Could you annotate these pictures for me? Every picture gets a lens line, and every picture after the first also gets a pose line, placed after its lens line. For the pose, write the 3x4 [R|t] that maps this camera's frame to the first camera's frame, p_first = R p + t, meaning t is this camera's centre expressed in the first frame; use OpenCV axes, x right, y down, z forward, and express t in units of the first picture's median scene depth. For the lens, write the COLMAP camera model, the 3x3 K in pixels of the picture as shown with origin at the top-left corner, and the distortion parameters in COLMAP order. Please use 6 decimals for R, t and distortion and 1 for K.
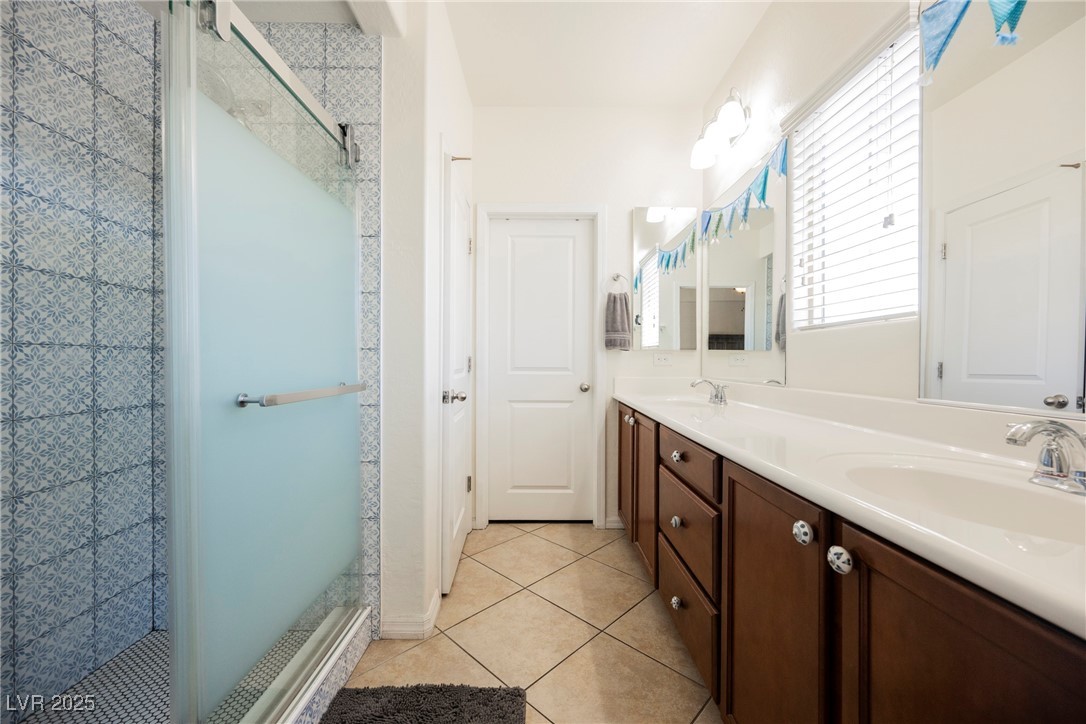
lens RADIAL K [[425.0, 0, 543.0], [0, 425.0, 363.4], [0, 0, 1]] dist [-0.001208, -0.000337]
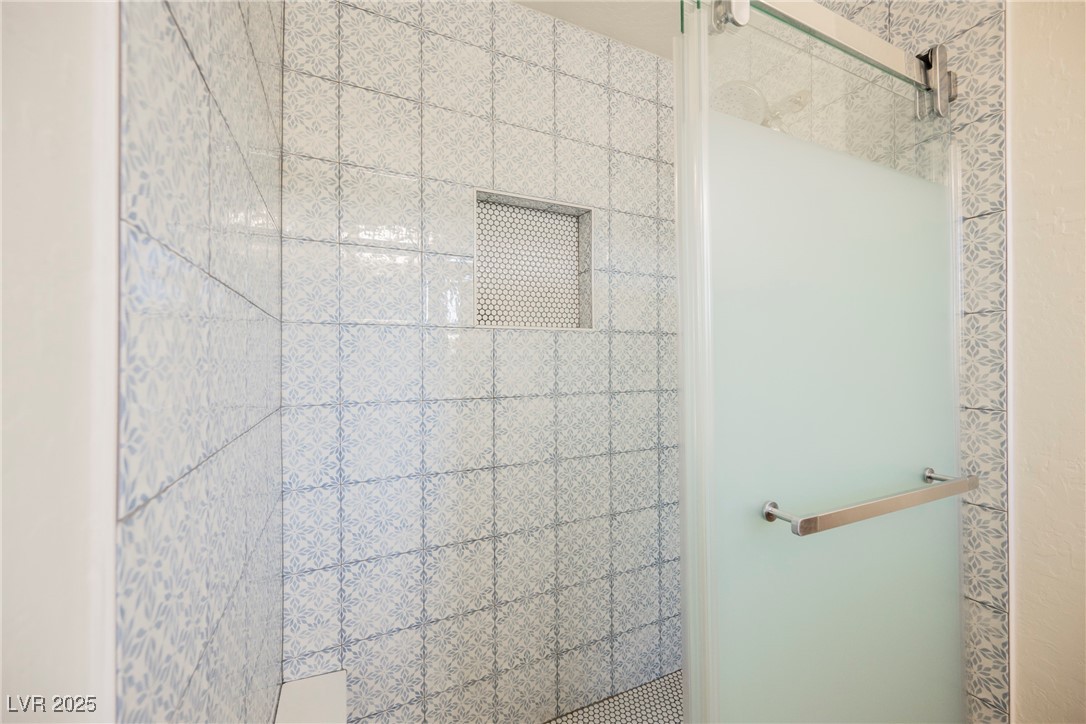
lens RADIAL K [[425.0, 0, 544.3], [0, 425.0, 360.6], [0, 0, 1]] dist [-0.001208, -0.000337]
pose [[0.412907, -0.006005, -0.910753, -0.144653], [0.003451, 0.999981, -0.005029, -0.113940], [0.910767, -0.001067, 0.412920, 0.245203]]
